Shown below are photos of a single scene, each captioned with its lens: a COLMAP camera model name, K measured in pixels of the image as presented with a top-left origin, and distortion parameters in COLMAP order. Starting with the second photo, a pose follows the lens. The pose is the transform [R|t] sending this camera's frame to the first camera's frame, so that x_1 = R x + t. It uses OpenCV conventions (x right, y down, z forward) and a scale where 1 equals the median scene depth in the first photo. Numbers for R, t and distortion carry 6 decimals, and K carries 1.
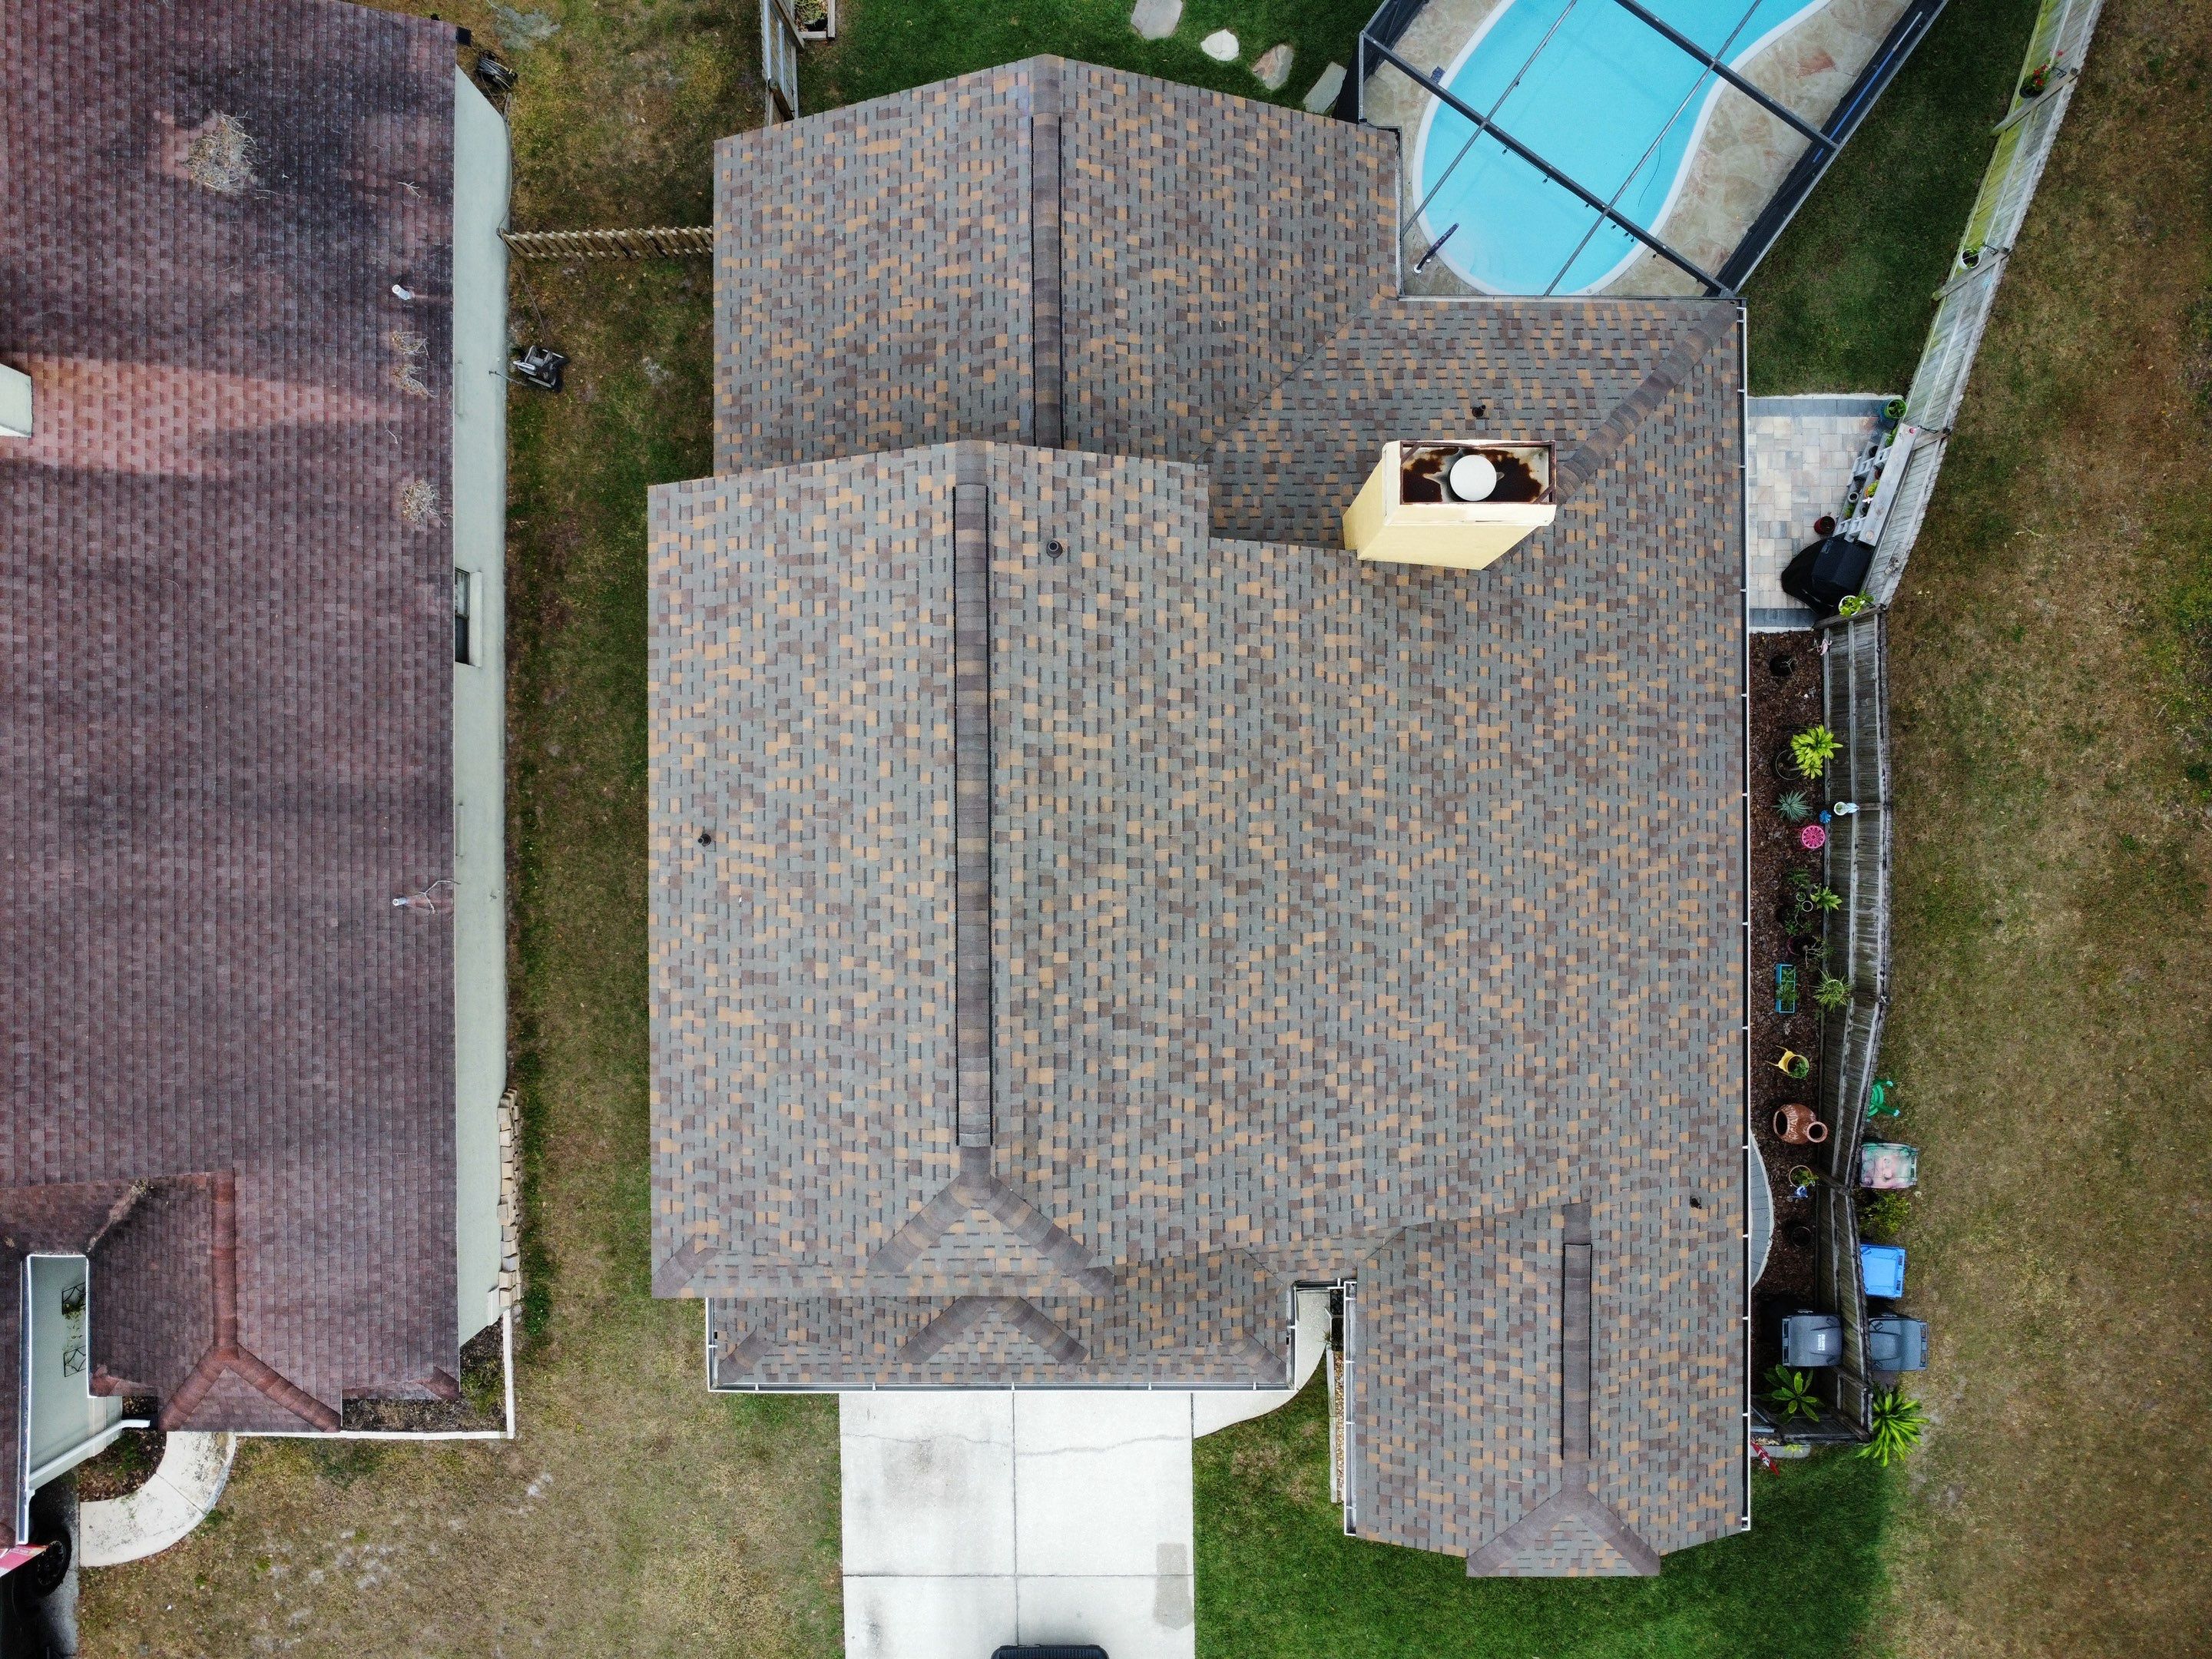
lens RADIAL K [[1601.8, 0, 1095.3], [0, 1601.8, 820.4], [0, 0, 1]] dist [-0.030378, -0.001540]
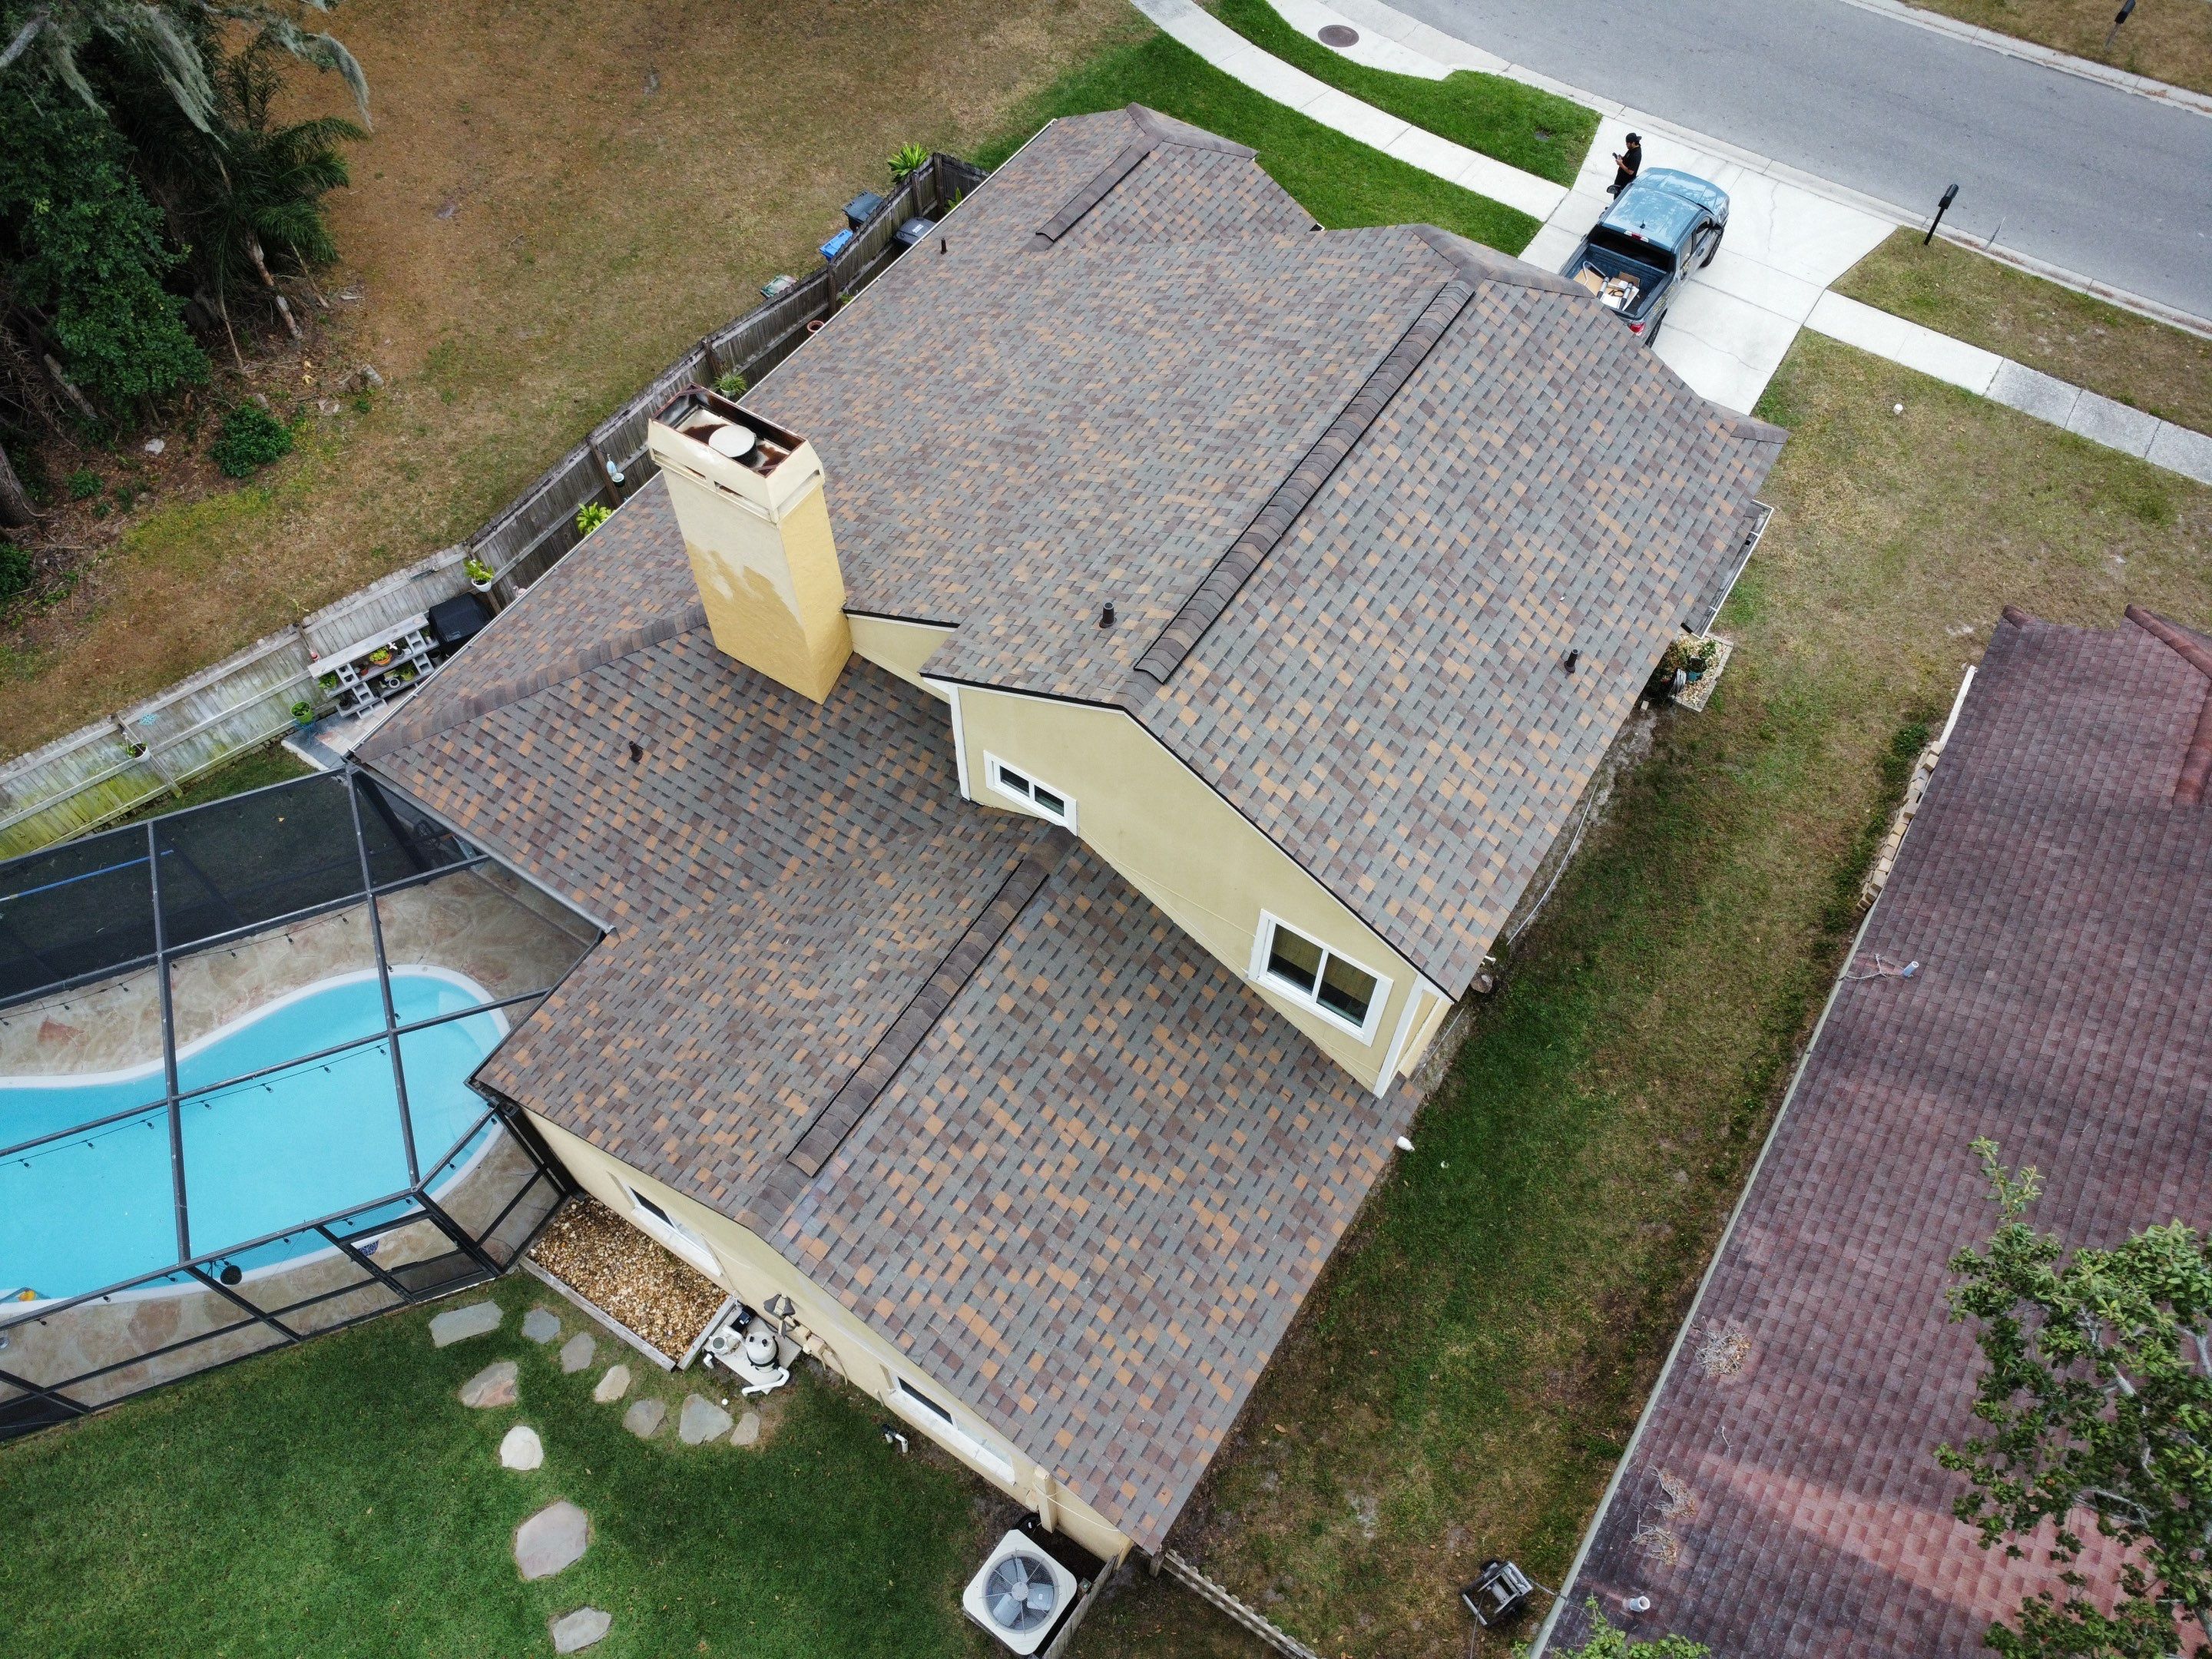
lens RADIAL K [[1601.8, 0, 1094.6], [0, 1601.8, 821.3], [0, 0, 1]] dist [-0.030378, -0.001540]
pose [[-0.833955, -0.460048, 0.304754, -0.291360], [0.551831, -0.696626, 0.458470, -0.554478], [0.001381, 0.550516, 0.834823, 0.214825]]
